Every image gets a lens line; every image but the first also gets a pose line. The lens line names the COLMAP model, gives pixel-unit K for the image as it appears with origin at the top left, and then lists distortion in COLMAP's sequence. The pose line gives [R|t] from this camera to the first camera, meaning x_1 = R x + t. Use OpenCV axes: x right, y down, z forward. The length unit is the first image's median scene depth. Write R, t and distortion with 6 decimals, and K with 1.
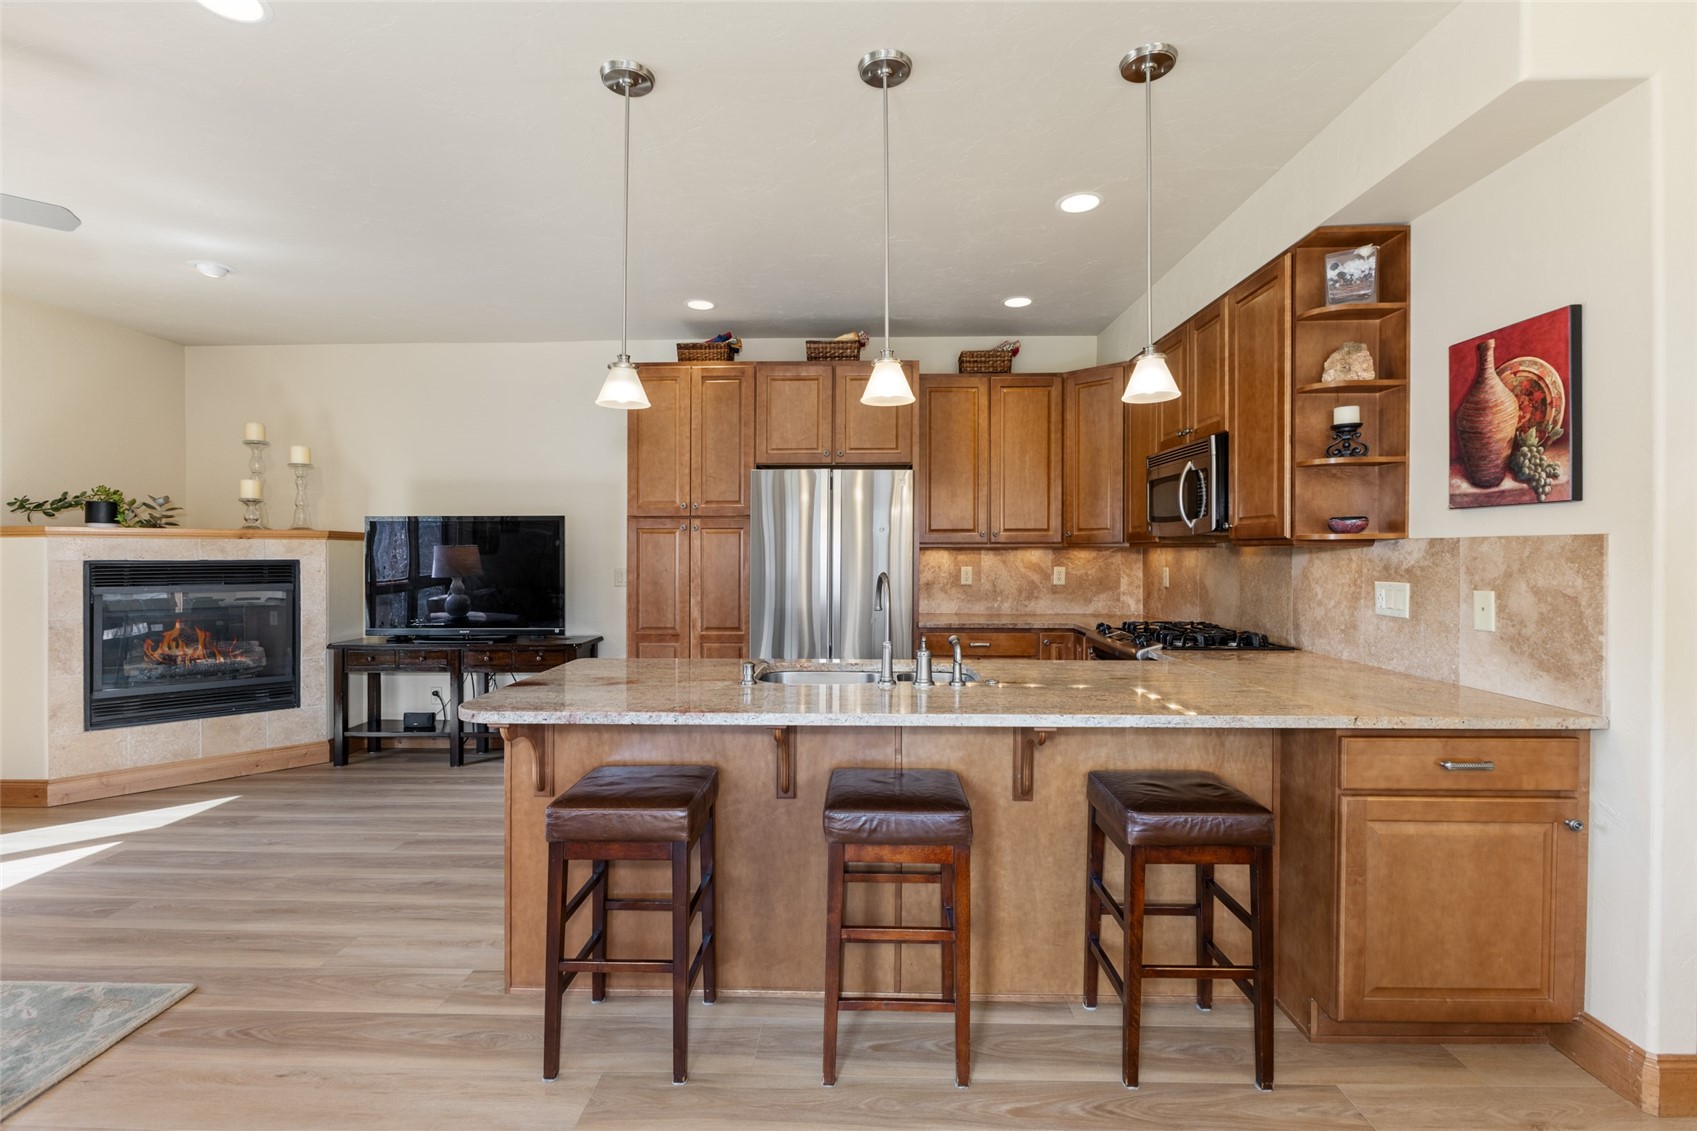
lens RADIAL K [[767.0, 0, 843.5], [0, 767.0, 547.5], [0, 0, 1]] dist [-0.002384, -0.000582]
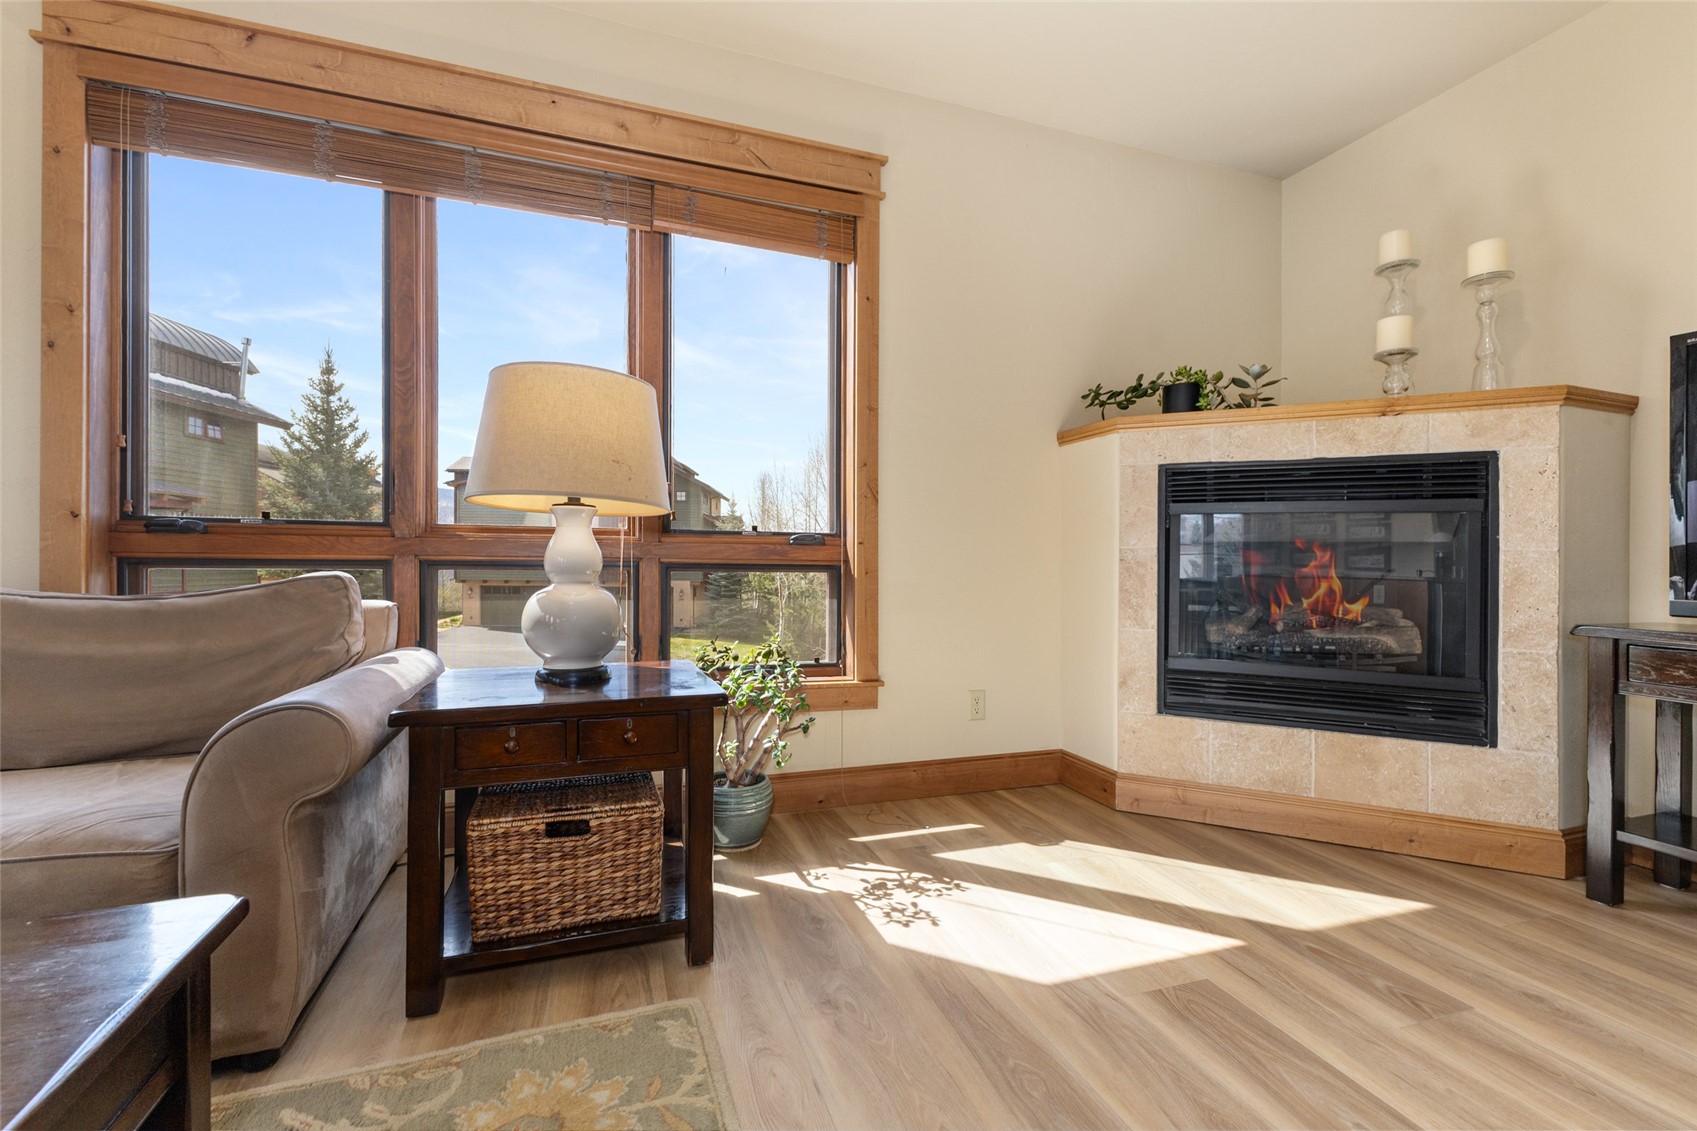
lens RADIAL K [[735.1, 0, 846.1], [0, 735.1, 557.2], [0, 0, 1]] dist [0.015001, -0.004529]
pose [[0.353864, 0.005779, -0.935279, -0.449301], [-0.006151, 0.999974, 0.003852, 0.094035], [0.935277, 0.004389, 0.353890, 0.477686]]
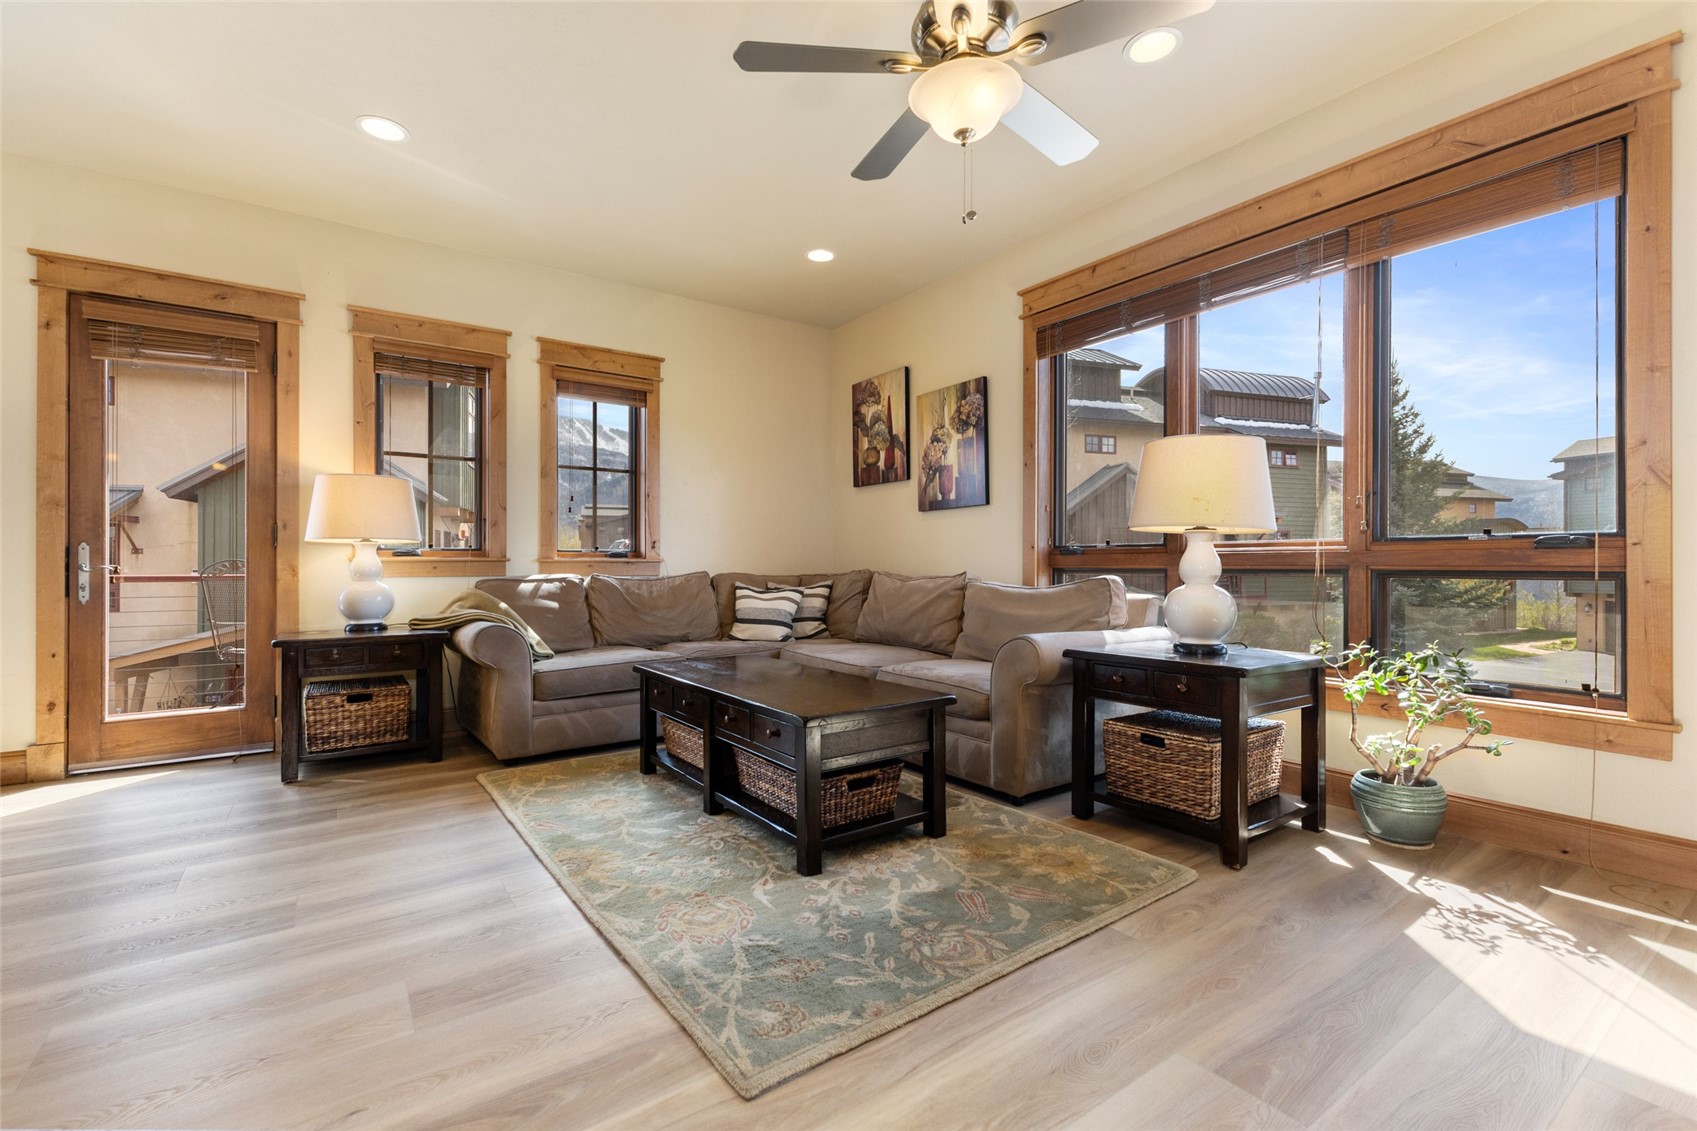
lens RADIAL K [[735.1, 0, 846.9], [0, 735.1, 568.9], [0, 0, 1]] dist [0.015001, -0.004529]
pose [[-0.799039, 0.010616, -0.601185, -0.306363], [0.008800, 0.999944, 0.005961, 0.092276], [0.601215, -0.000527, -0.799087, 0.796688]]
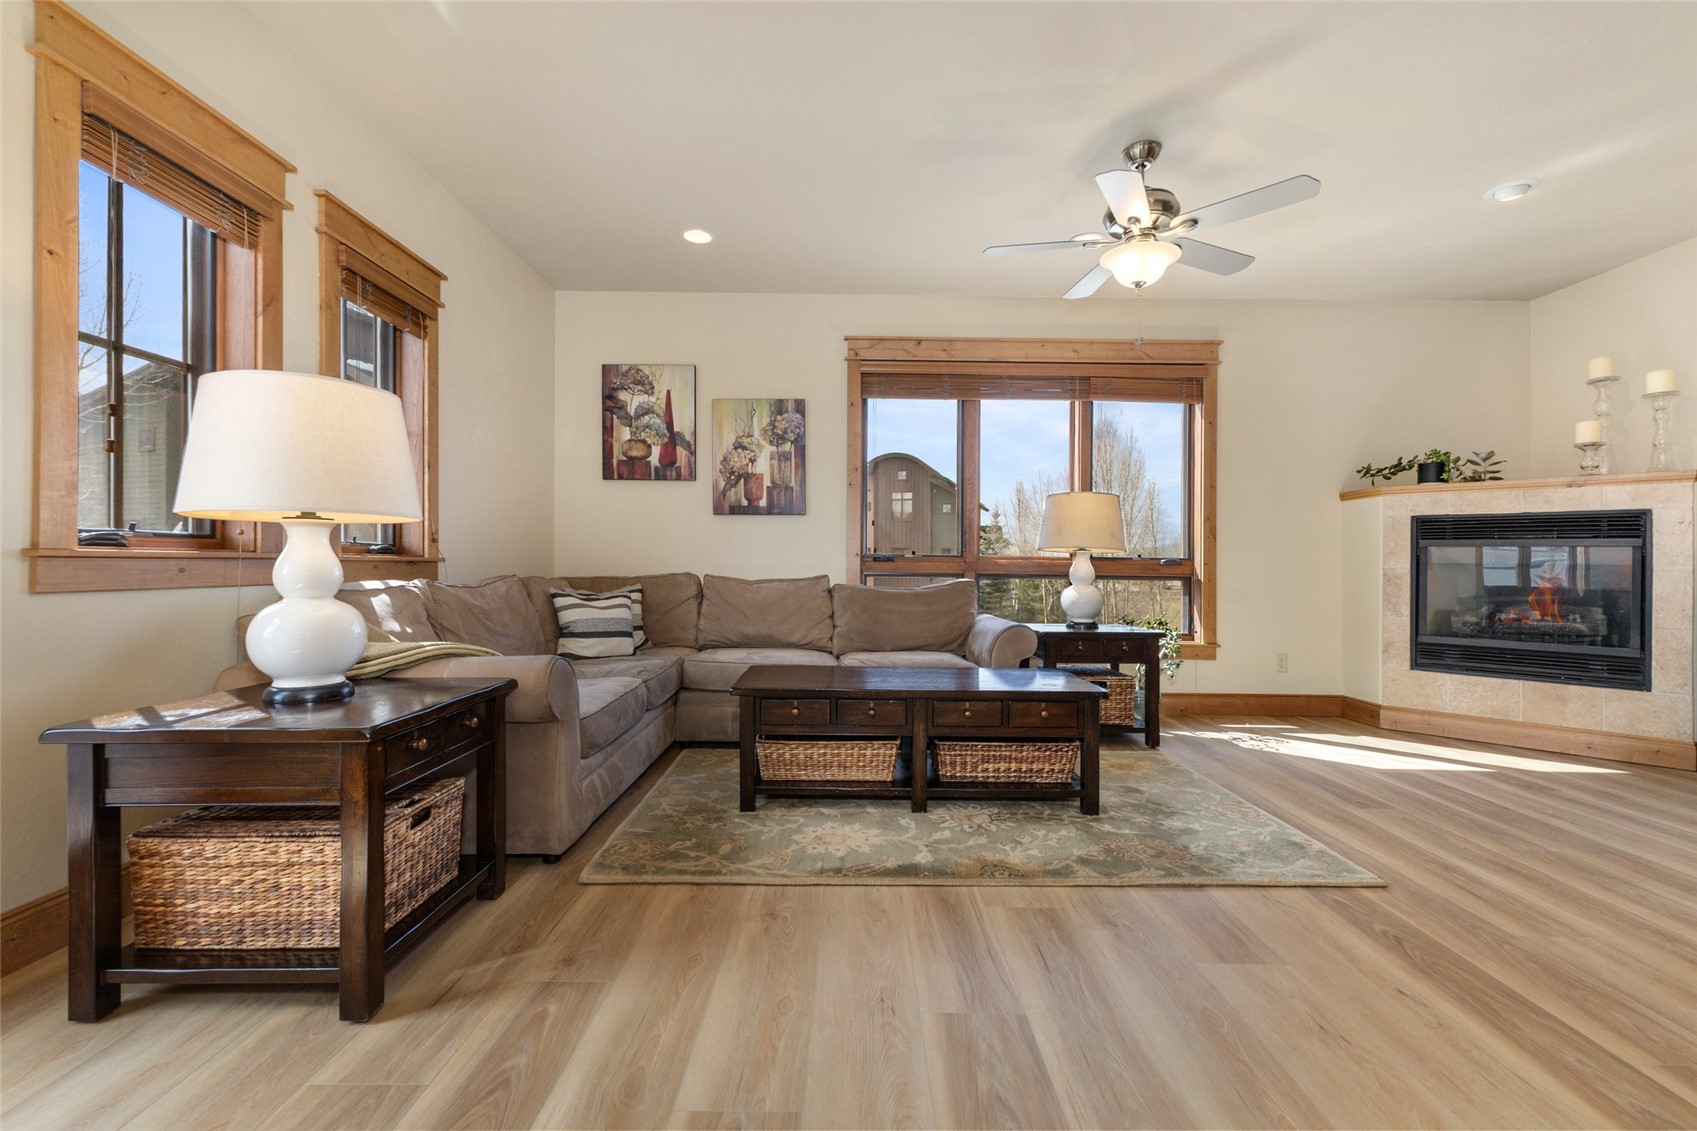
lens RADIAL K [[735.1, 0, 846.9], [0, 735.1, 566.3], [0, 0, 1]] dist [0.015001, -0.004529]
pose [[0.028895, 0.004035, -0.999574, 0.051843], [-0.005144, 0.999979, 0.003888, 0.085531], [0.999569, 0.005029, 0.028915, 0.143974]]
